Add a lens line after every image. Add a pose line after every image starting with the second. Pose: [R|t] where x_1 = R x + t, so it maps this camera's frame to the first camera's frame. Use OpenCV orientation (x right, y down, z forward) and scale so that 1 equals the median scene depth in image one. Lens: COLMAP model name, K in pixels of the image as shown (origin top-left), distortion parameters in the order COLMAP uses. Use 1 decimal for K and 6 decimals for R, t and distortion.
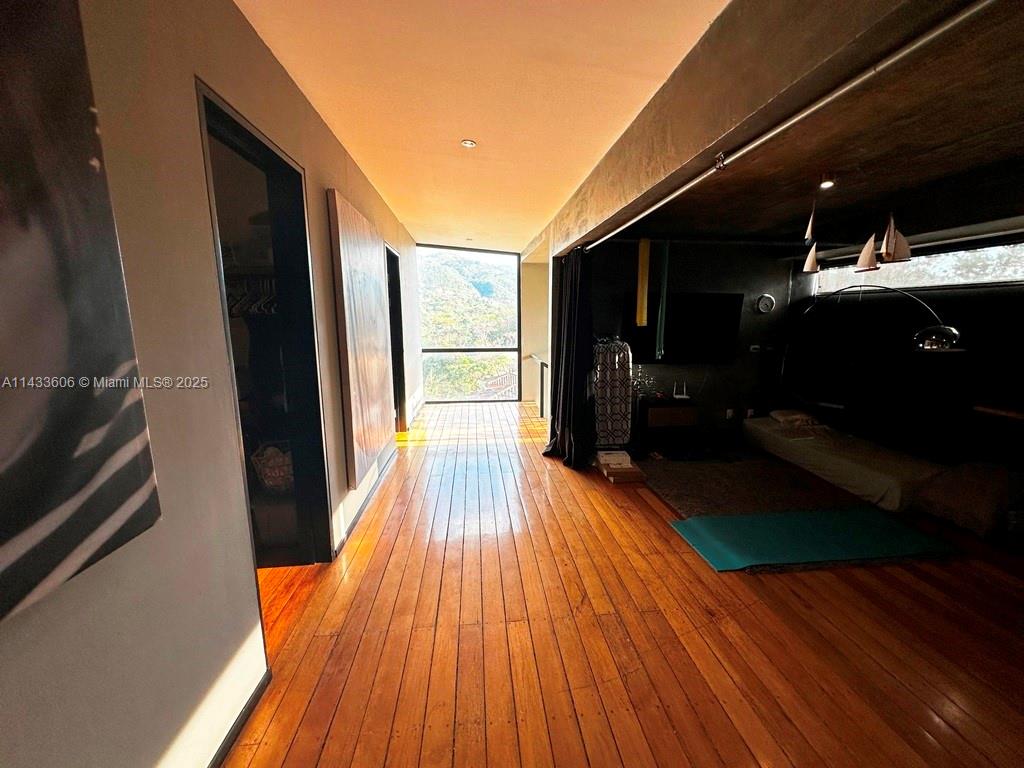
lens RADIAL K [[405.3, 0, 516.3], [0, 405.3, 385.1], [0, 0, 1]] dist [-0.001522, -0.000710]
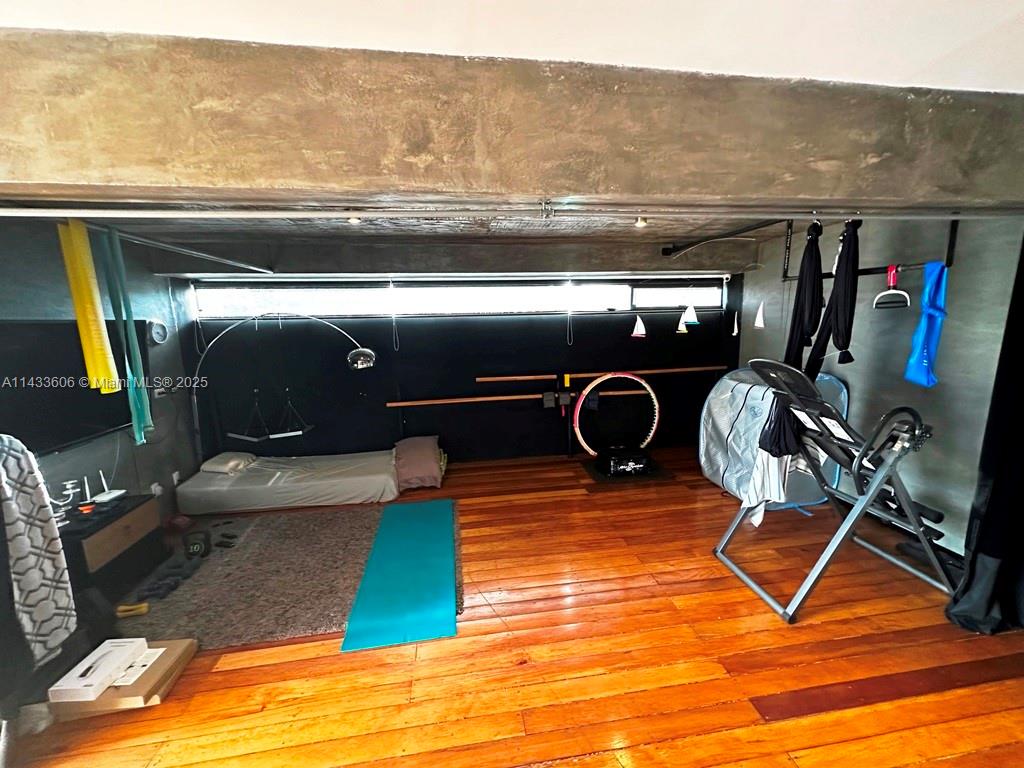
lens RADIAL K [[405.3, 0, 516.3], [0, 405.3, 388.8], [0, 0, 1]] dist [-0.001522, -0.000710]
pose [[-0.040514, -0.176008, 0.983555, -0.194298], [0.191044, 0.964838, 0.180528, -0.134991], [-0.980745, 0.195216, -0.005464, 0.474343]]
